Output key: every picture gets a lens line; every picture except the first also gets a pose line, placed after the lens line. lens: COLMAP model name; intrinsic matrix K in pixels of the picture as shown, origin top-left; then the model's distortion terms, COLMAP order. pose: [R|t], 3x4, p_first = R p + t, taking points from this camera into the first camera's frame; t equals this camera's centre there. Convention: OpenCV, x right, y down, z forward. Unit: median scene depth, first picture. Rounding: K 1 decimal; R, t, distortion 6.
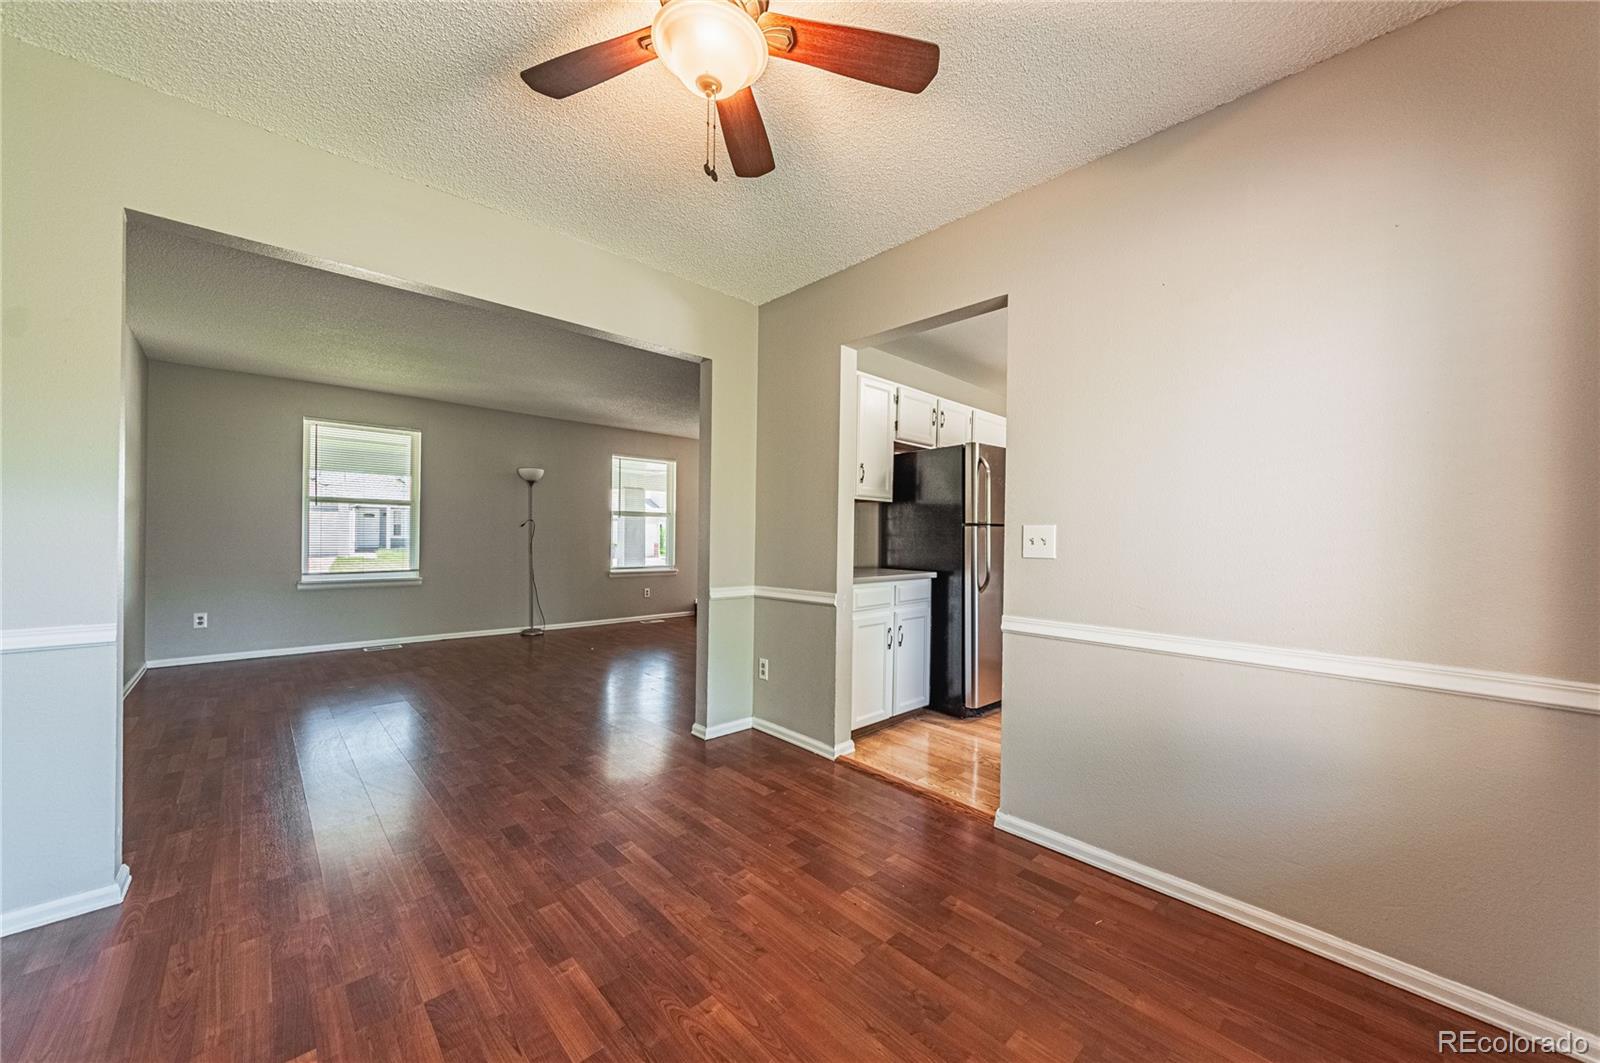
lens RADIAL K [[598.6, 0, 842.7], [0, 598.6, 535.9], [0, 0, 1]] dist [0.003823, 0.000647]
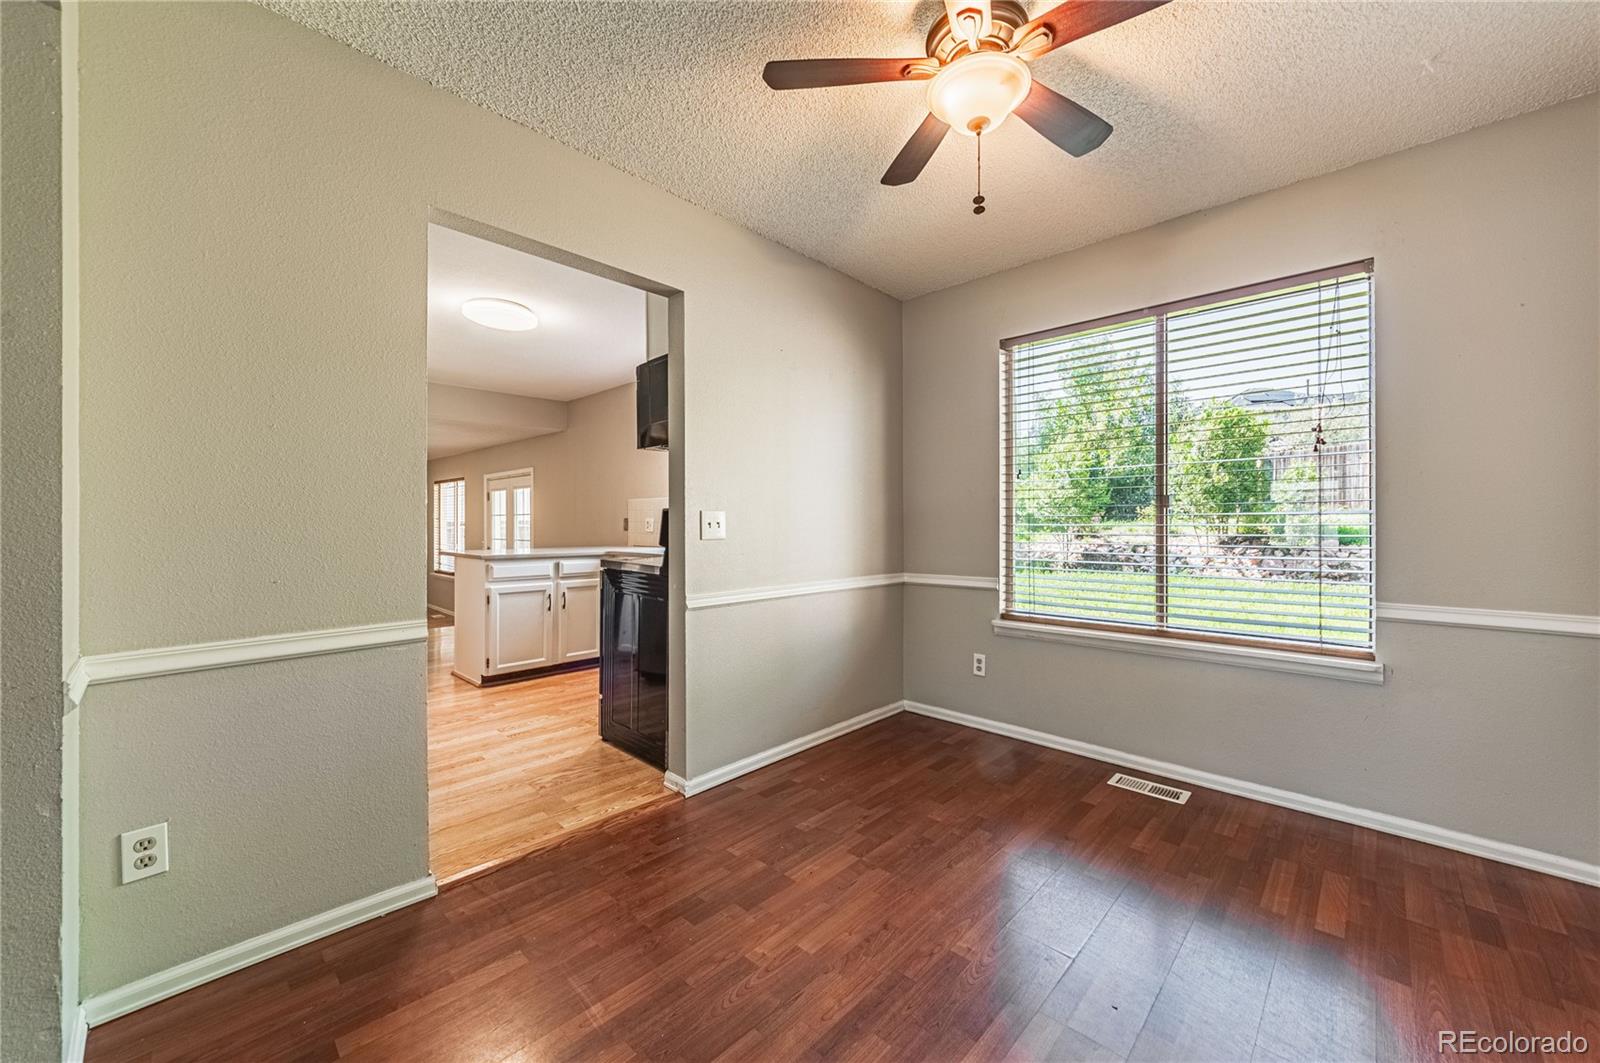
lens RADIAL K [[598.6, 0, 832.8], [0, 598.6, 519.9], [0, 0, 1]] dist [0.003823, 0.000647]
pose [[-0.044036, -0.009996, 0.998980, -0.990285], [0.000087, 0.999950, 0.010010, -0.013884], [-0.999030, 0.000528, -0.044032, 0.975305]]
